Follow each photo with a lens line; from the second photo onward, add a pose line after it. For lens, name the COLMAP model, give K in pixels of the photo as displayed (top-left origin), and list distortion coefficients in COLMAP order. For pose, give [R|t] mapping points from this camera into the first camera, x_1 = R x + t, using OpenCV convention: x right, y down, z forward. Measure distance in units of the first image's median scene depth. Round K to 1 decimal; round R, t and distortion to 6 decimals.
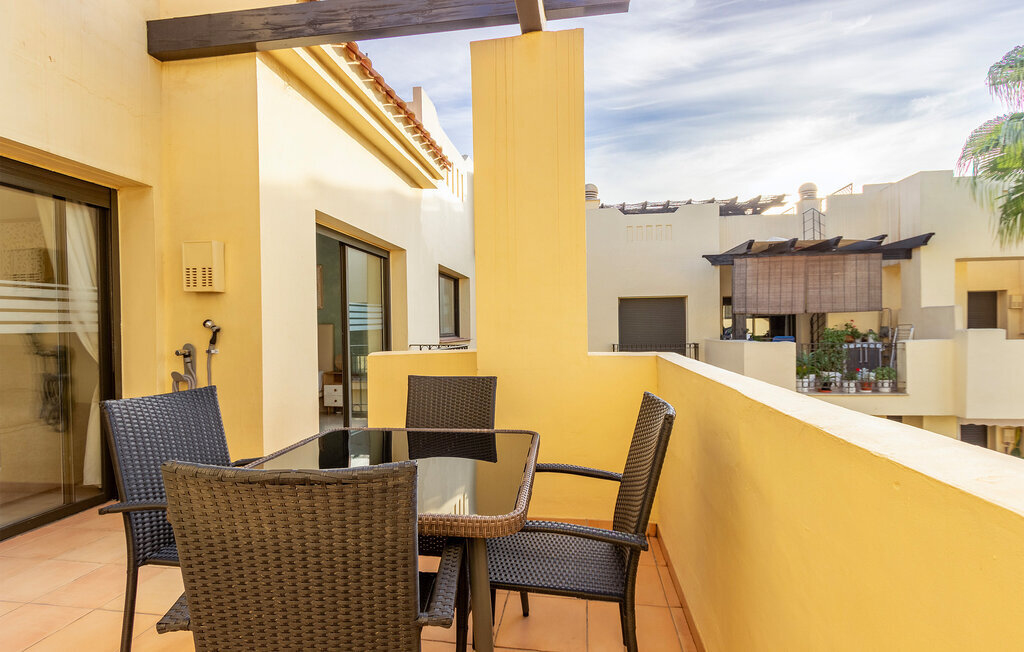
lens RADIAL K [[469.2, 0, 512.0], [0, 469.2, 326.0], [0, 0, 1]] dist [0.002537, 0.000109]
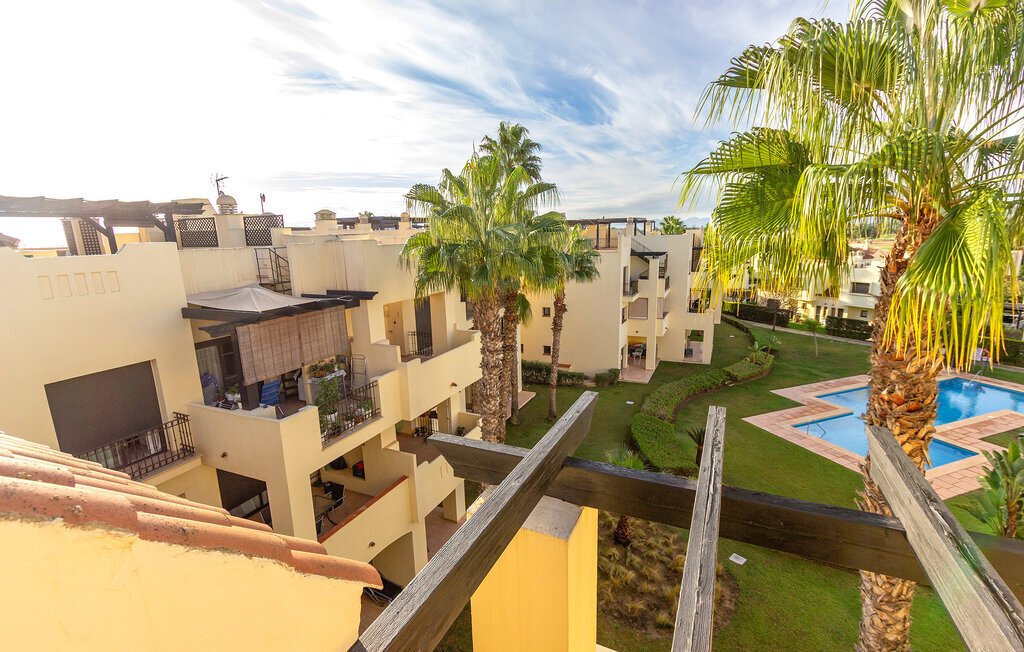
lens RADIAL K [[469.2, 0, 512.0], [0, 469.2, 326.0], [0, 0, 1]] dist [0.002537, 0.000109]
pose [[0.271160, -0.188353, 0.943926, -0.251399], [0.030464, 0.981855, 0.187170, -0.308834], [-0.962052, -0.021997, 0.271978, 0.240918]]
